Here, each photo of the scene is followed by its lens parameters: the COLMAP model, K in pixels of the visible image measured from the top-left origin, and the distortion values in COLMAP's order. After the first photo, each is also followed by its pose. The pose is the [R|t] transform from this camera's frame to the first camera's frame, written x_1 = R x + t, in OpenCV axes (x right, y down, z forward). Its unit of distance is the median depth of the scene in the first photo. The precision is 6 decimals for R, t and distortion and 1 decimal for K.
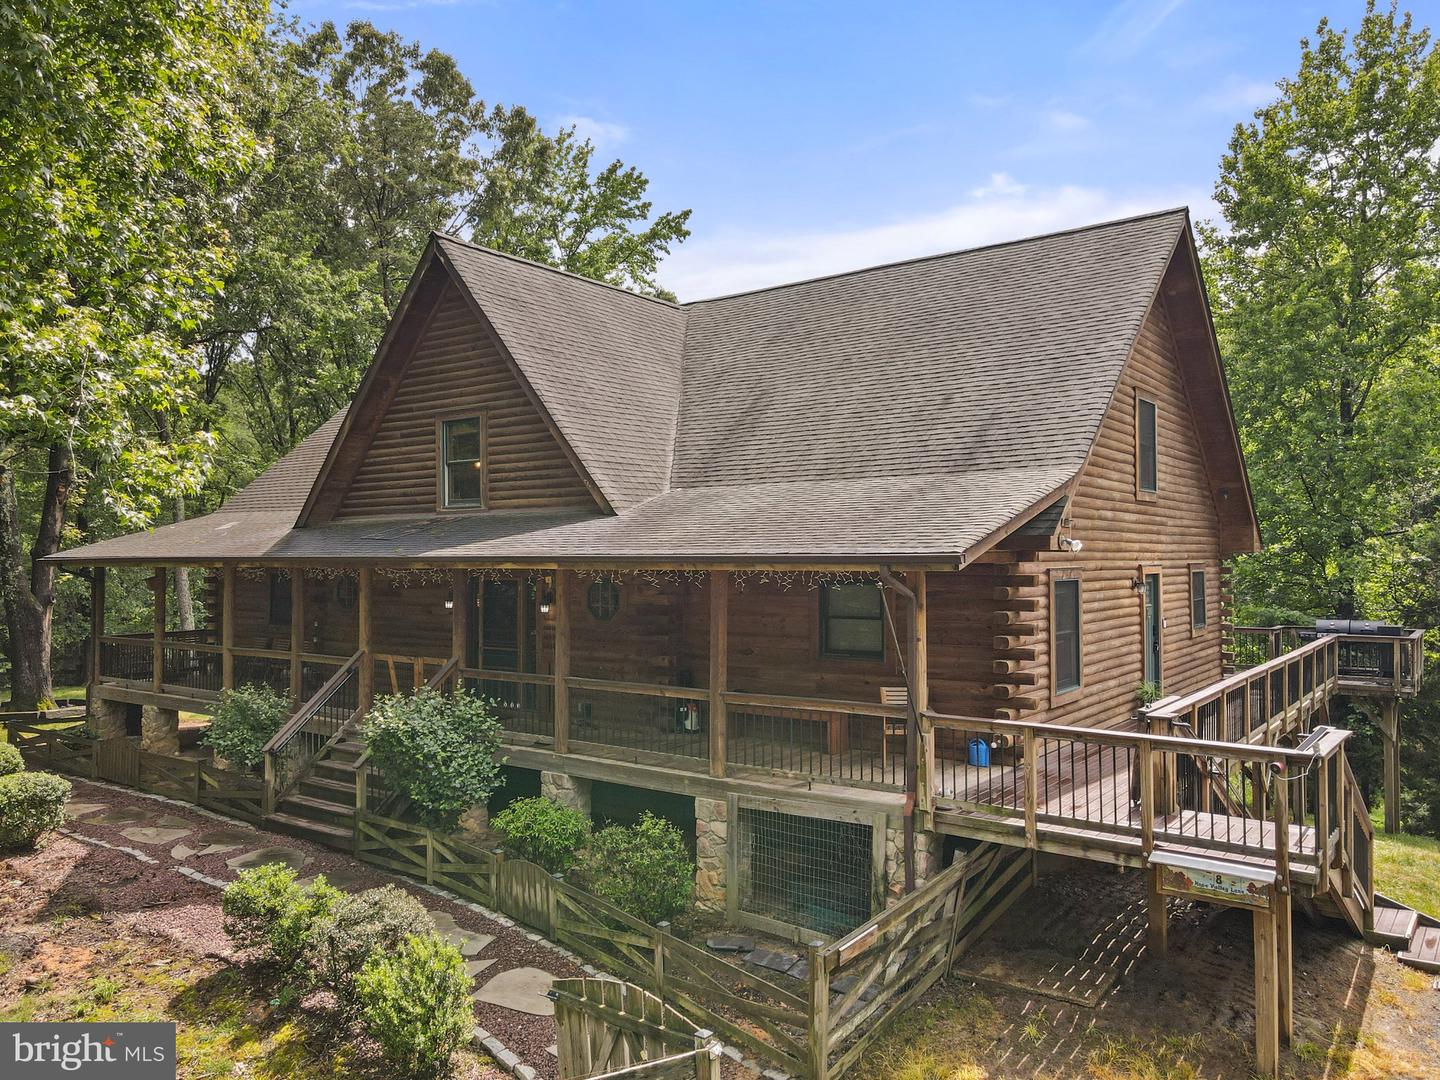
lens RADIAL K [[1043.9, 0, 719.4], [0, 1043.9, 536.1], [0, 0, 1]] dist [0.017564, 0.002641]
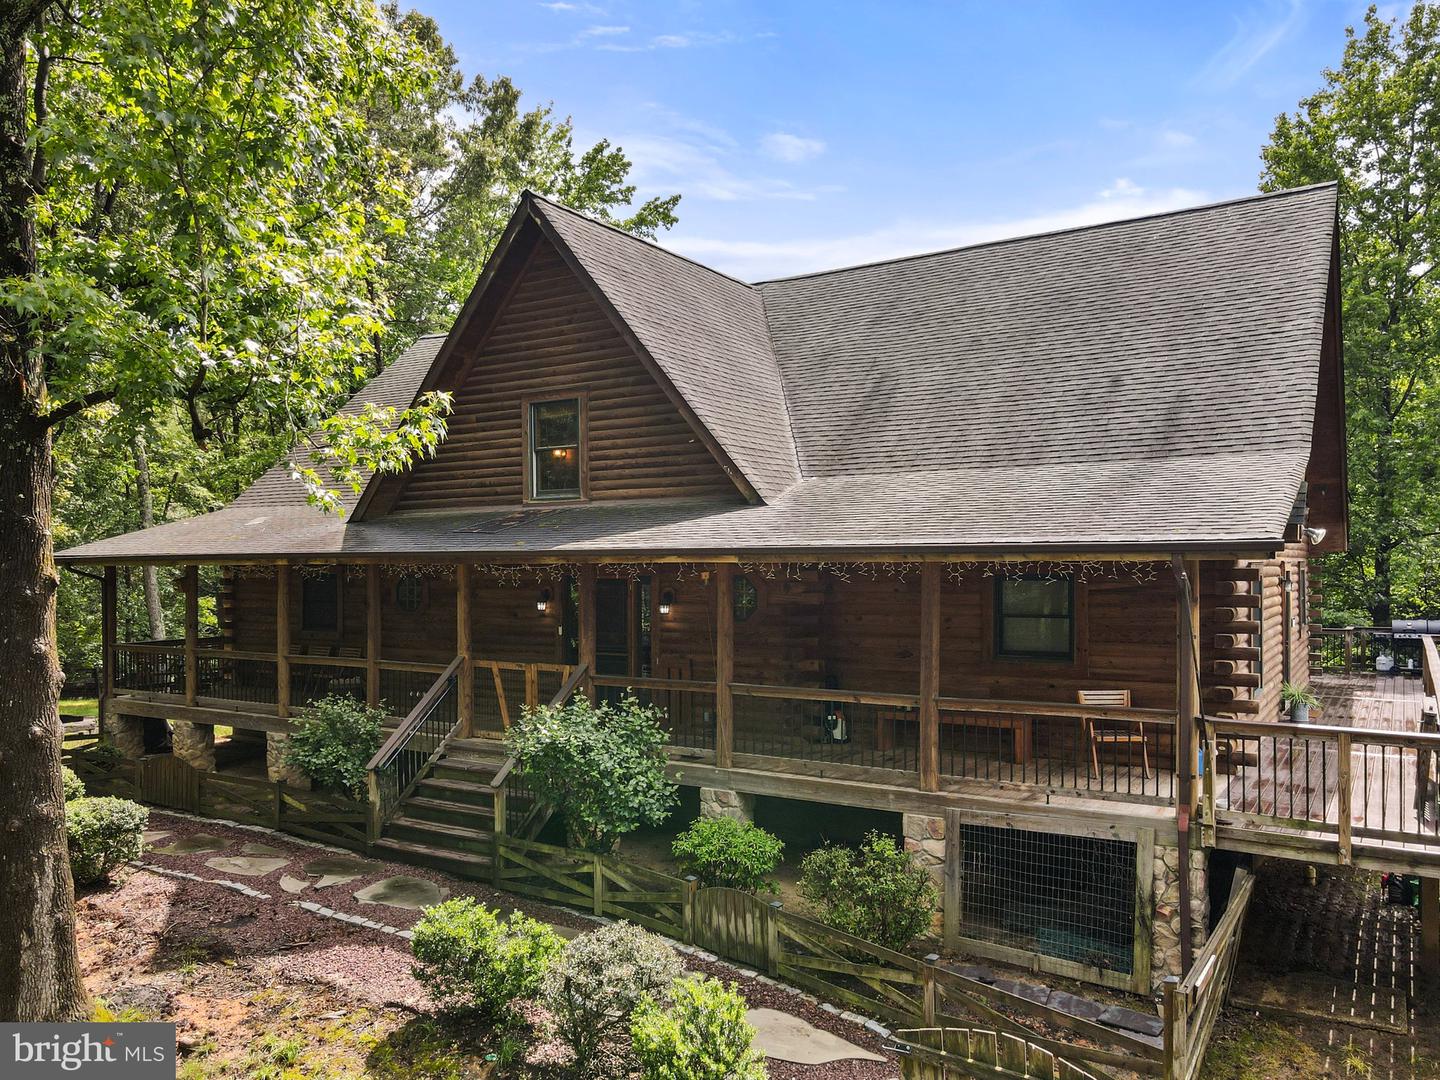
lens RADIAL K [[1060.4, 0, 722.9], [0, 1060.4, 572.9], [0, 0, 1]] dist [0.009589, 0.014219]
pose [[0.997049, -0.001384, 0.076755, -0.213003], [-0.000786, 0.999601, 0.028230, 0.013271], [-0.076763, -0.028207, 0.996650, 0.086986]]
